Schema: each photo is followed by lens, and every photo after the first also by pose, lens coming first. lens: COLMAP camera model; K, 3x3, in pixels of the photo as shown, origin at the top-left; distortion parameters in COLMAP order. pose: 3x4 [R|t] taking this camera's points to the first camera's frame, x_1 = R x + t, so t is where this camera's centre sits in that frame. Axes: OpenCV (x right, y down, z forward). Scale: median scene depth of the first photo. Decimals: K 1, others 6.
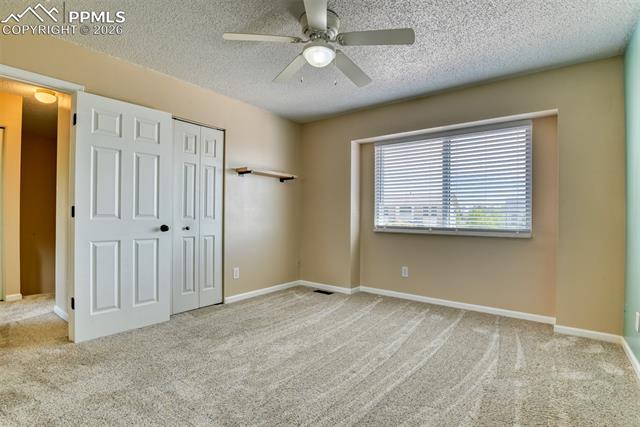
lens RADIAL K [[311.8, 0, 319.8], [0, 311.8, 212.8], [0, 0, 1]] dist [-0.028382, -0.001601]
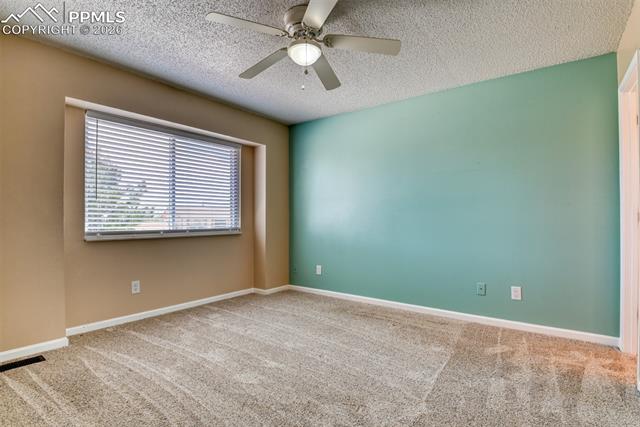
lens RADIAL K [[311.8, 0, 321.4], [0, 311.8, 215.9], [0, 0, 1]] dist [-0.028382, -0.001601]
pose [[-0.004875, 0.000951, 0.999988, -0.566957], [-0.006229, 0.999980, -0.000981, 0.003256], [-0.999969, -0.006234, -0.004869, 0.561849]]
